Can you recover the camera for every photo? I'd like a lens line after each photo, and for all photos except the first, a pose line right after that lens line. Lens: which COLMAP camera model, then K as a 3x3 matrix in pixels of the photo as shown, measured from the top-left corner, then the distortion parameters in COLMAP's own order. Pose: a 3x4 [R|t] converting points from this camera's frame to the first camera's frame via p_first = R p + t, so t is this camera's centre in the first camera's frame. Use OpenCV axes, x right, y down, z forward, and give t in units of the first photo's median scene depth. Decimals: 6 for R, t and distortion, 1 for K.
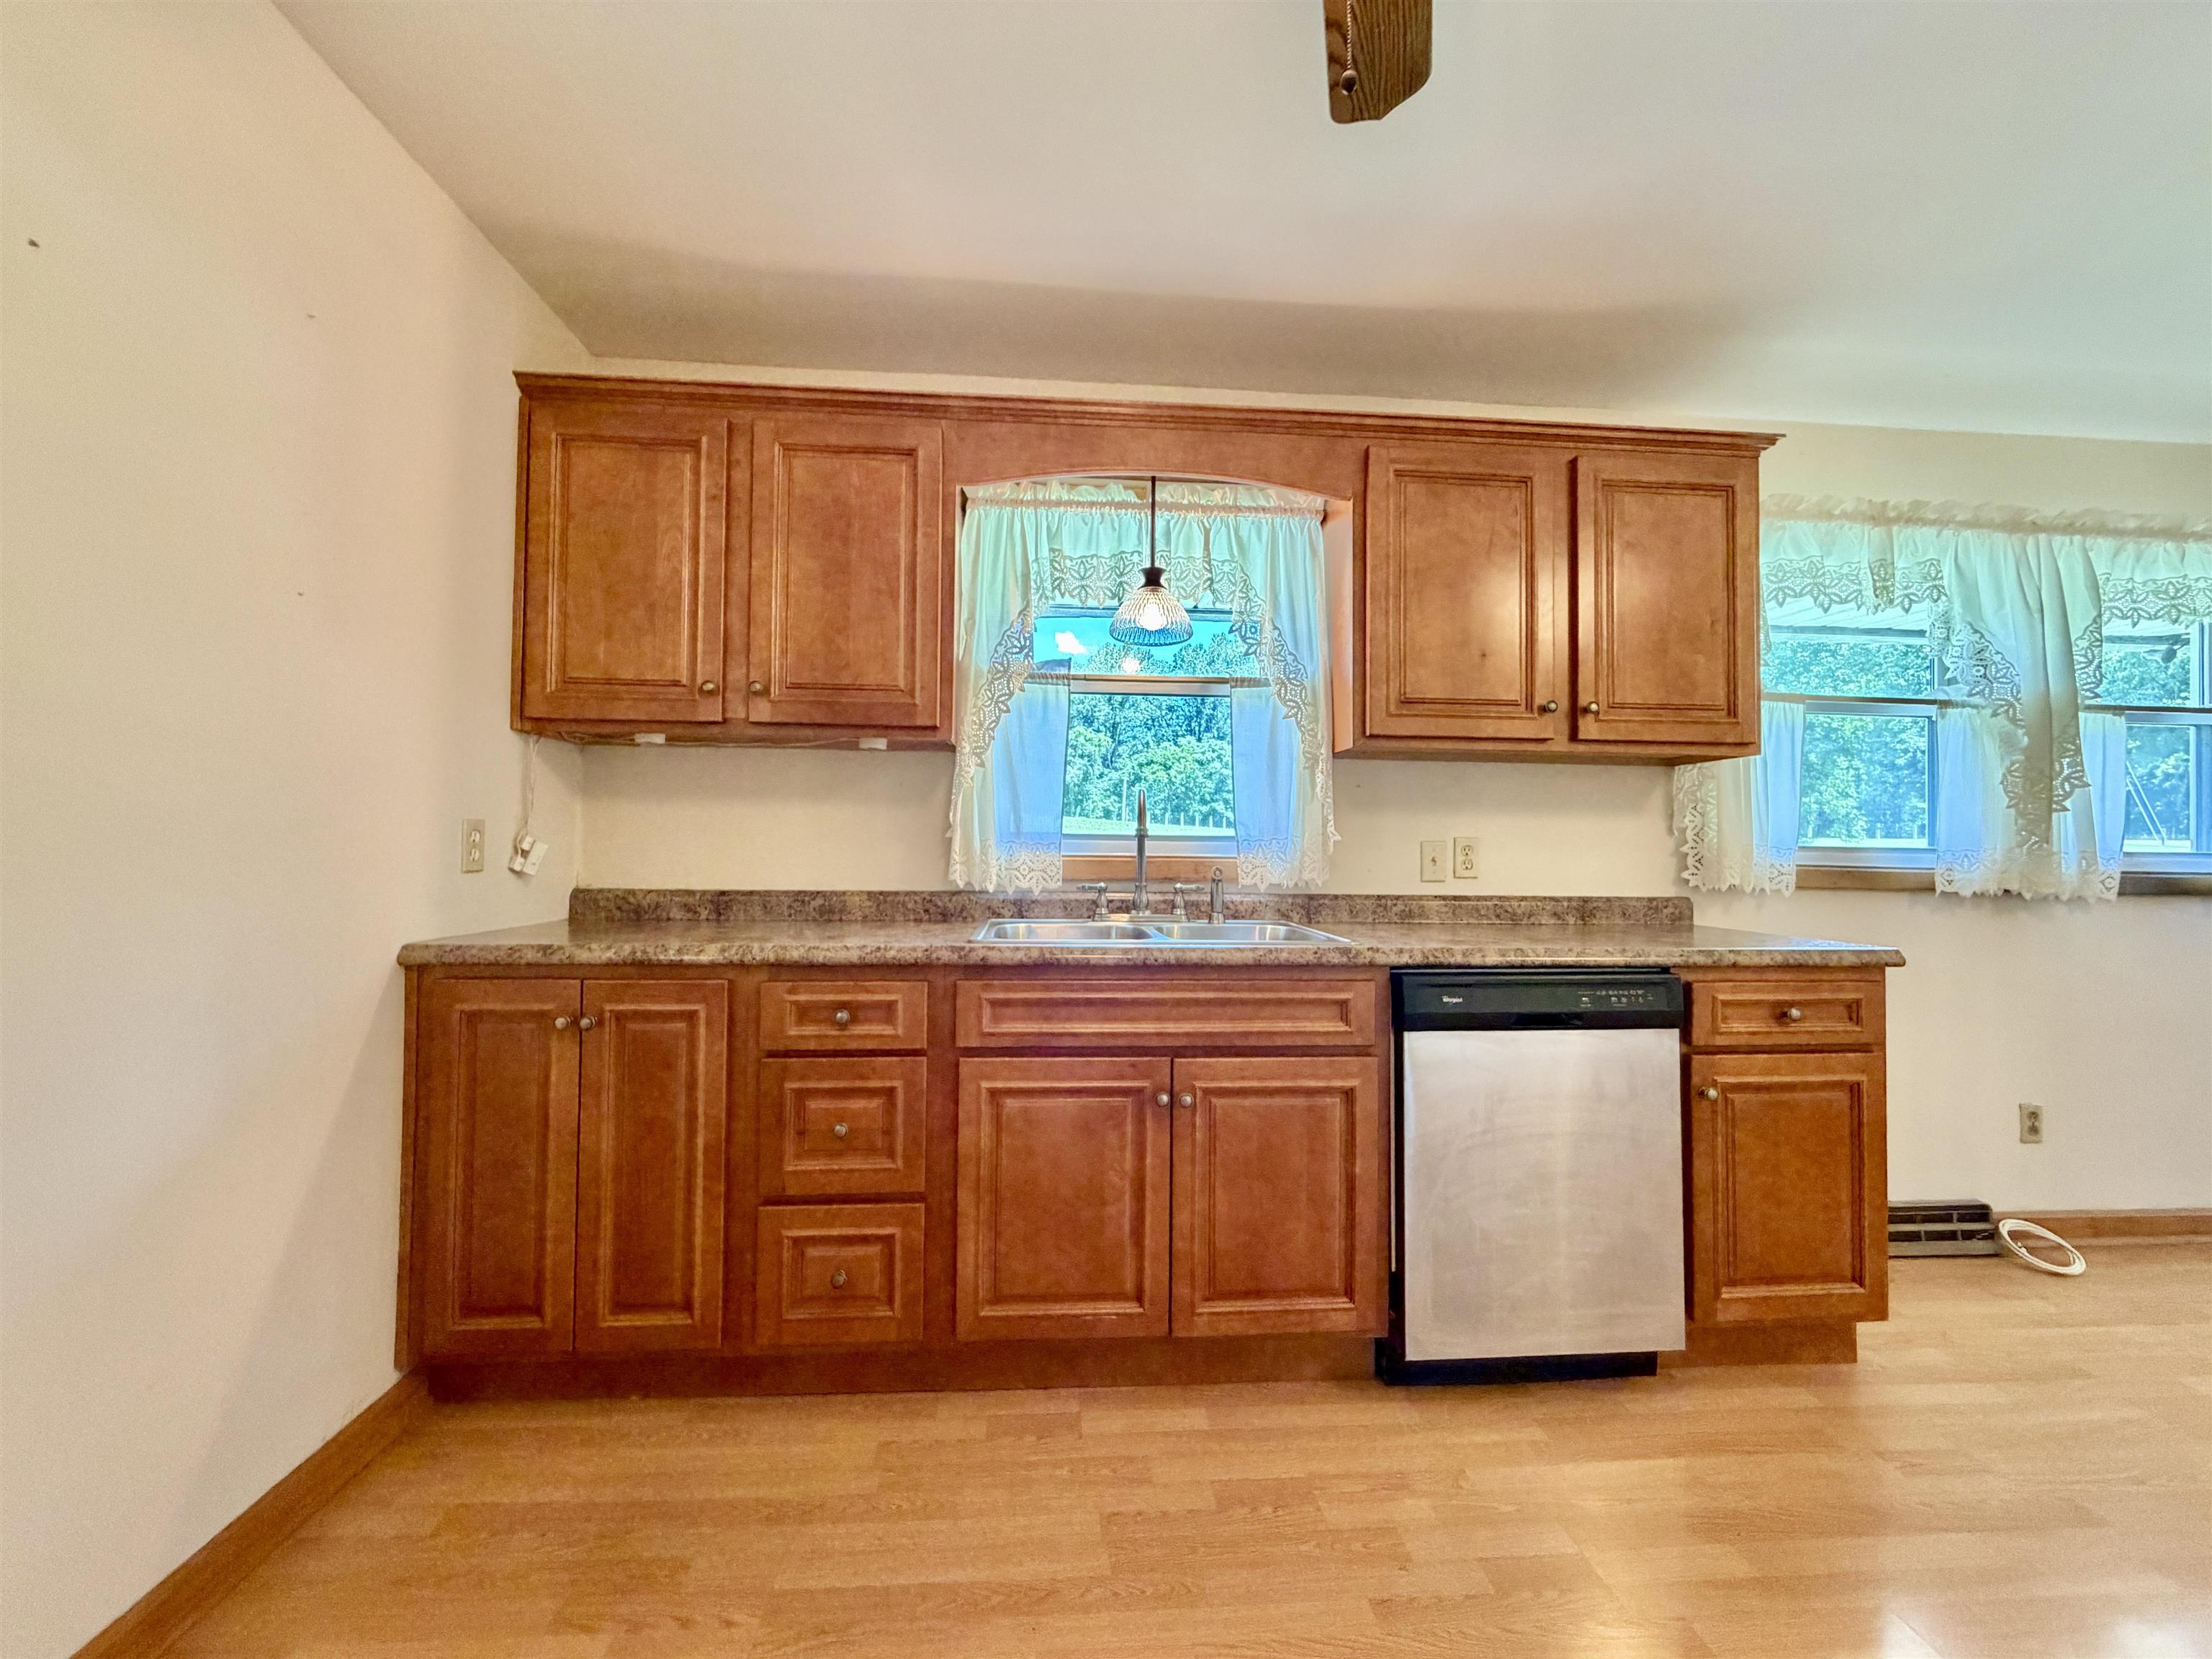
lens RADIAL K [[880.1, 0, 1106.0], [0, 880.1, 829.5], [0, 0, 1]] dist [0.007477, -0.000061]
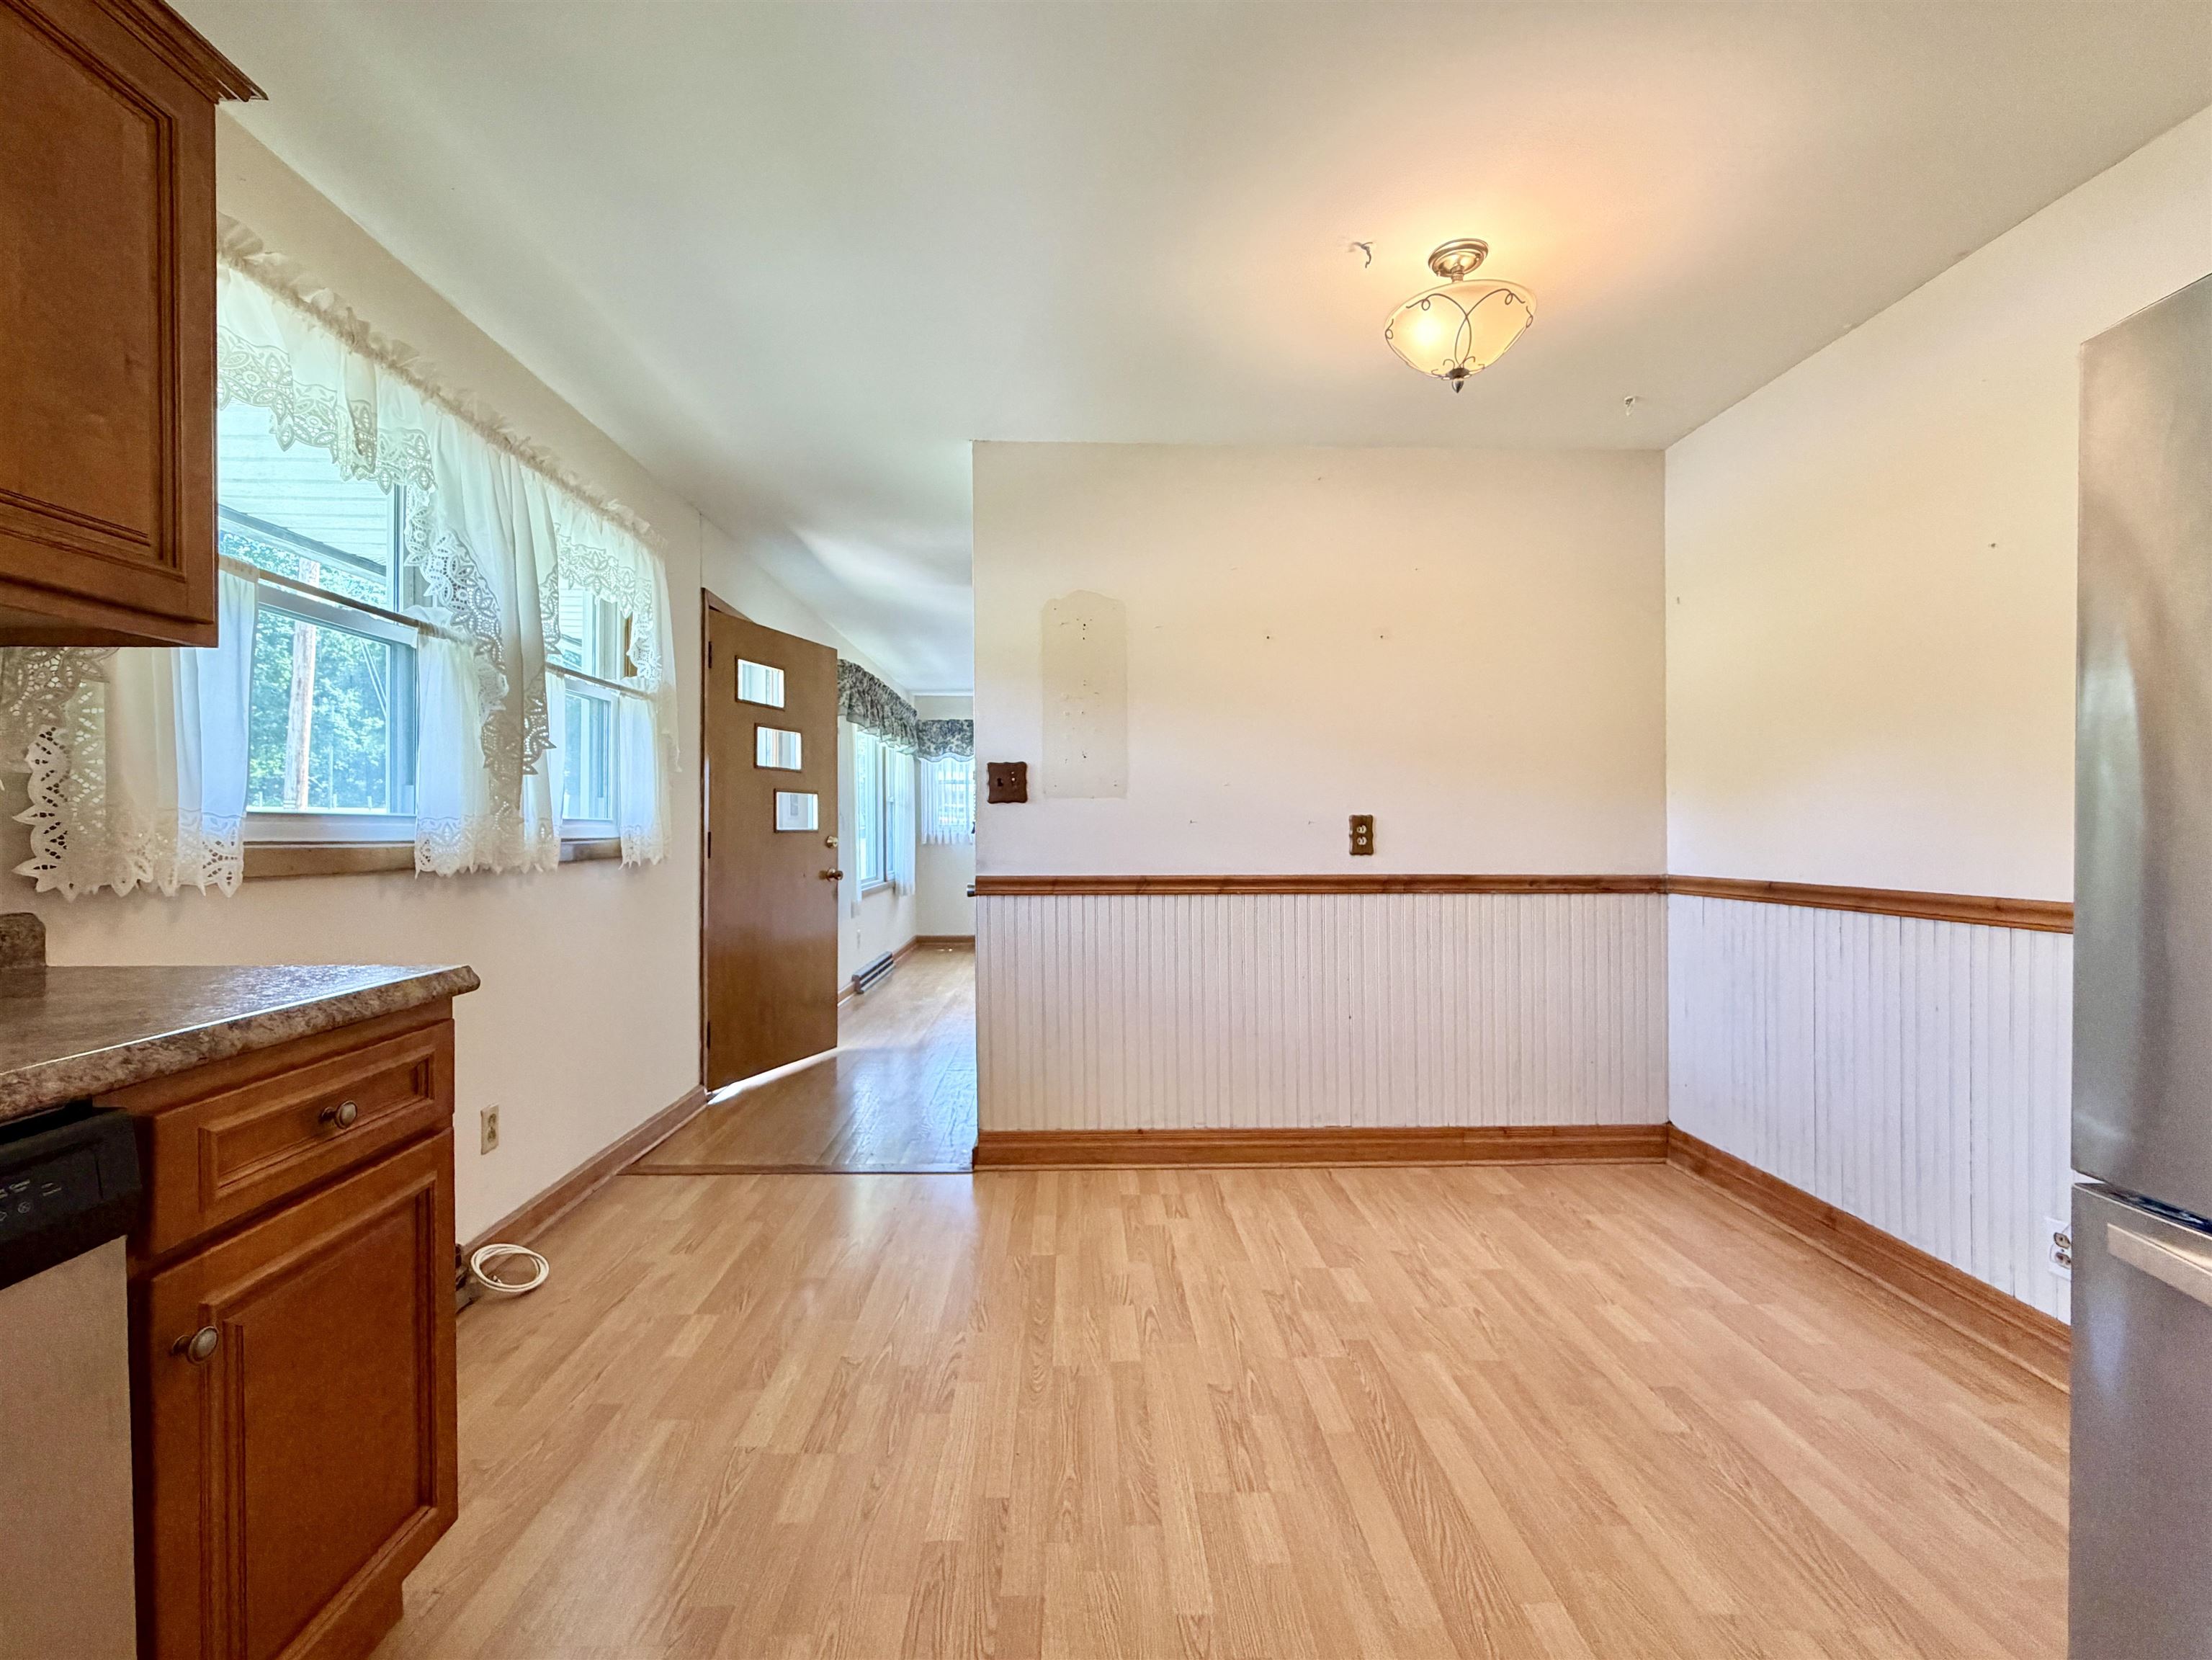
lens RADIAL K [[935.7, 0, 1106.0], [0, 935.7, 830.0], [0, 0, 1]] dist [0.002412, -0.000366]
pose [[0.049443, -0.016196, 0.998646, 0.160447], [-0.021570, 0.999618, 0.017279, 0.007247], [-0.998544, -0.022395, 0.049075, 0.371157]]
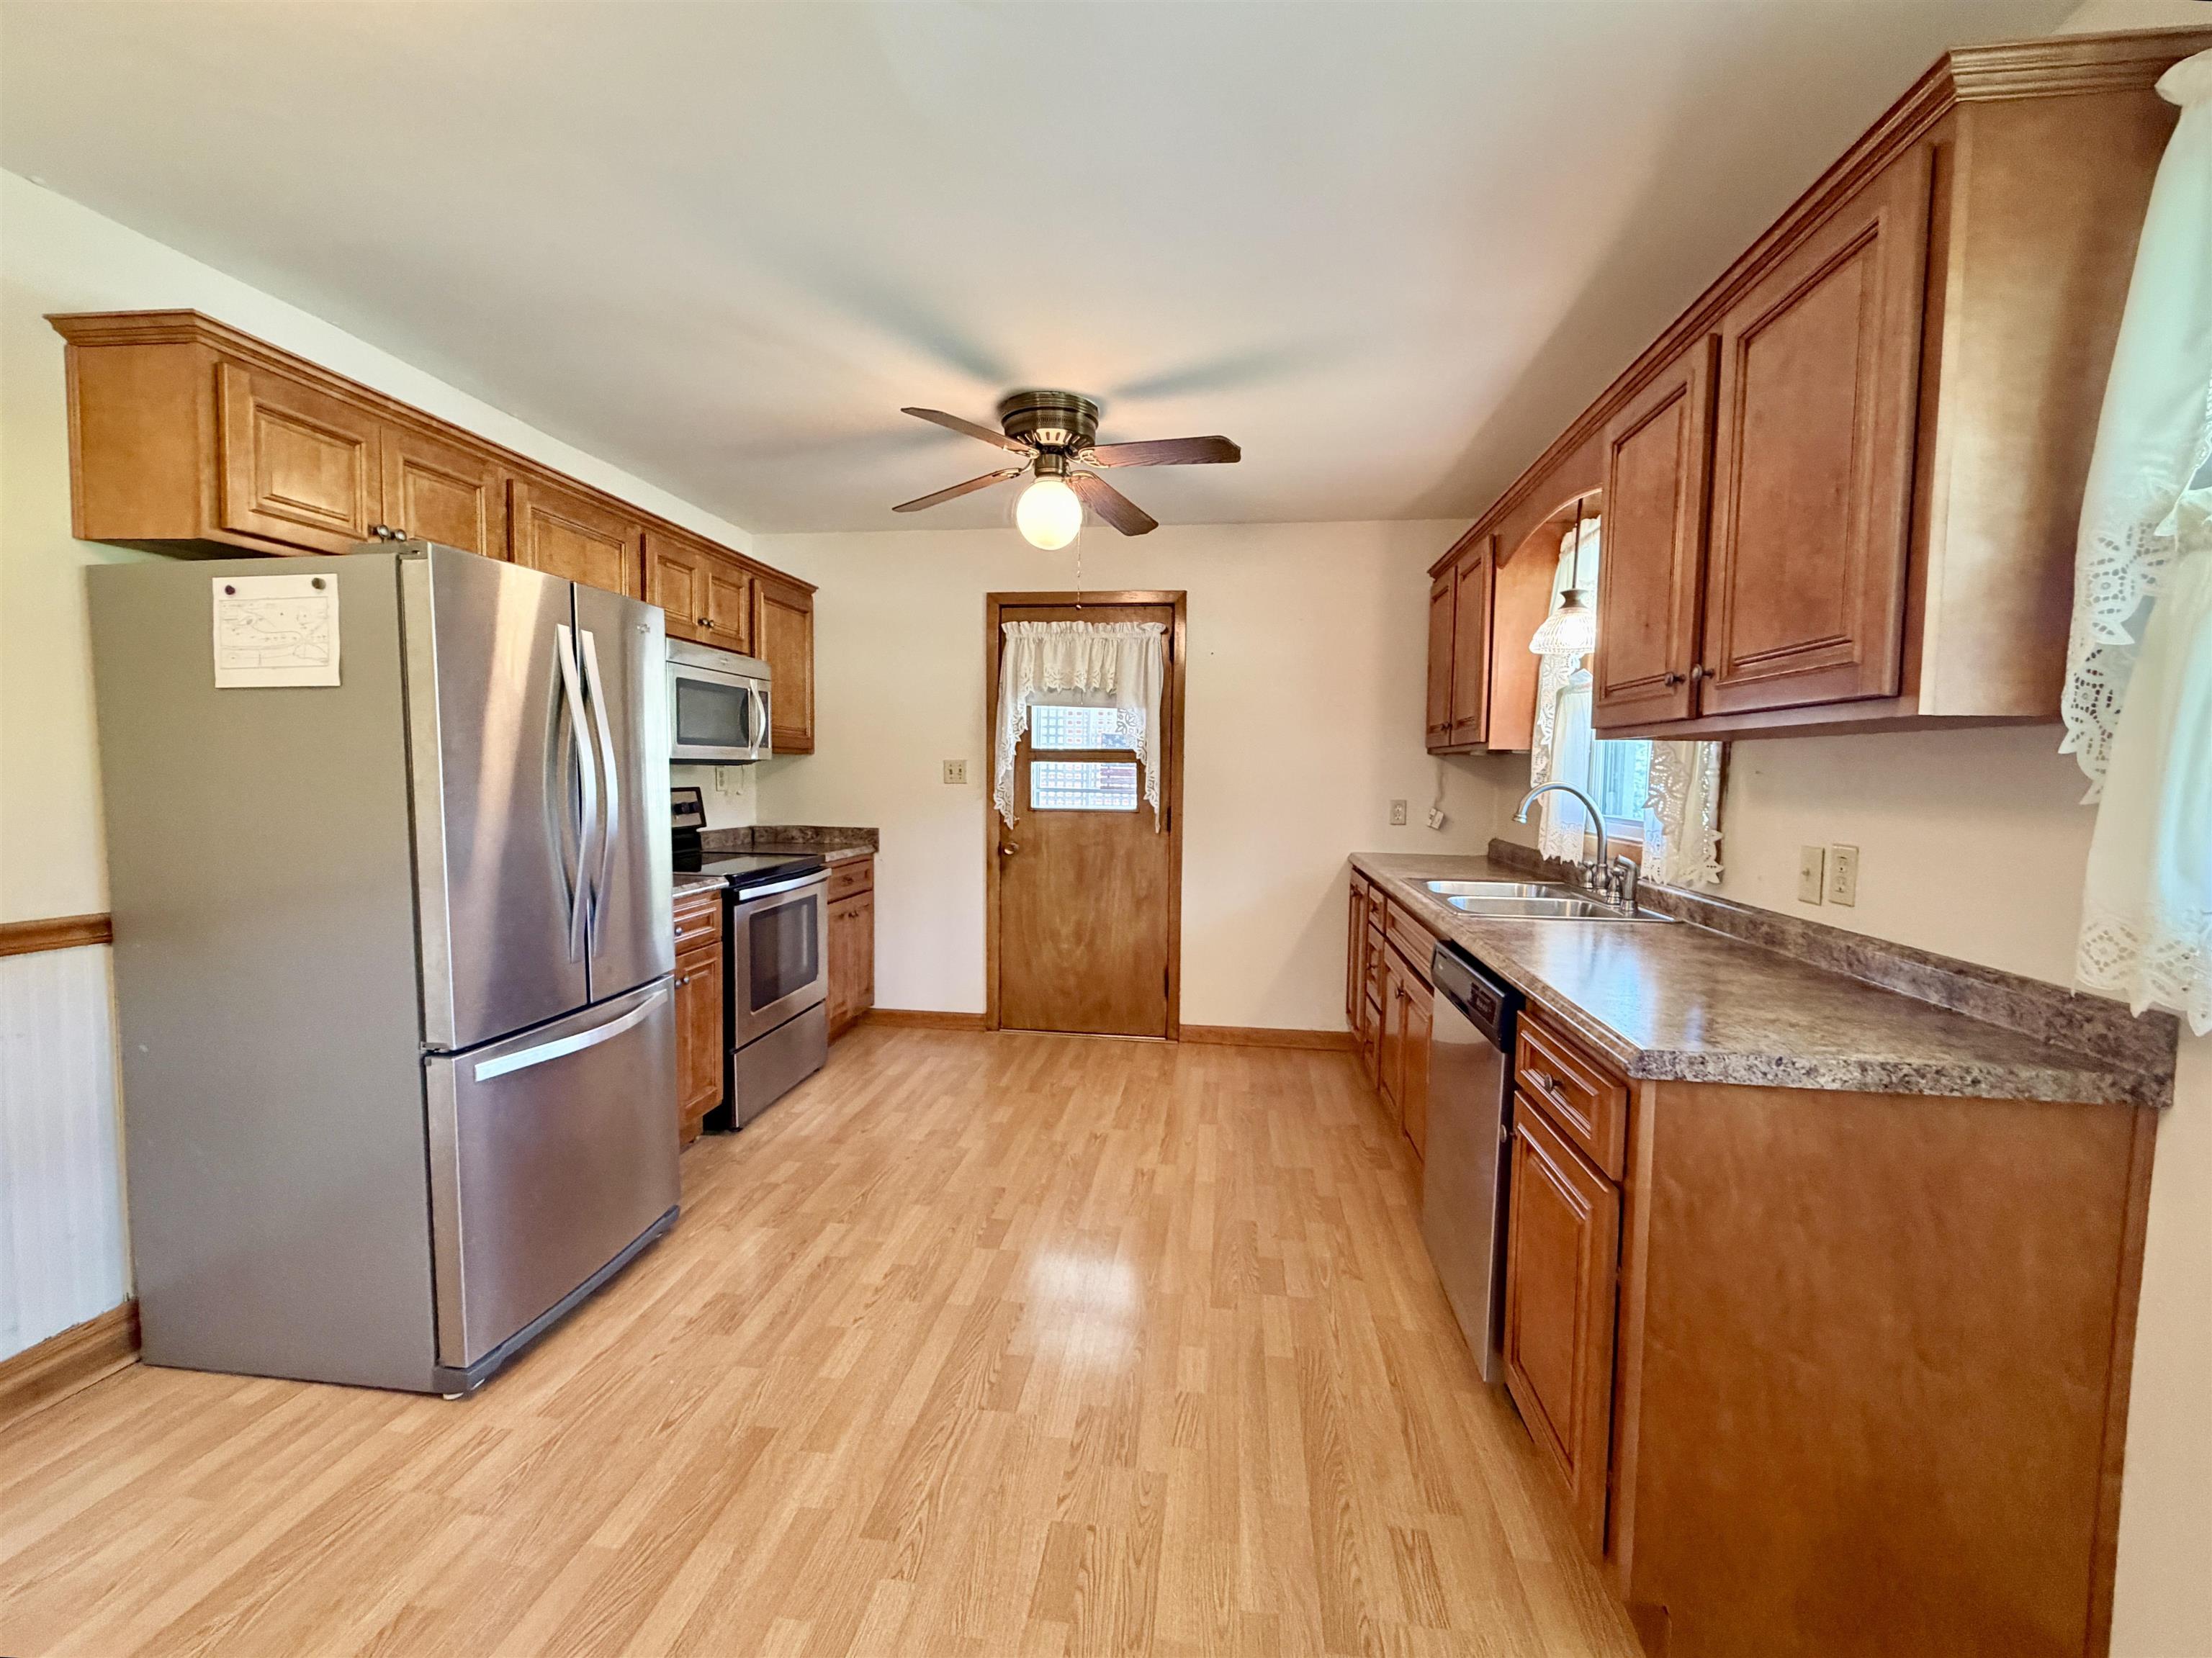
lens RADIAL K [[880.0, 0, 1106.0], [0, 880.0, 829.0], [0, 0, 1]] dist [0.007477, -0.000061]
pose [[-0.205312, 0.050435, -0.977396, 1.144402], [-0.000680, 0.998664, 0.051675, -0.034959], [0.978696, 0.011274, -0.205003, 0.561799]]
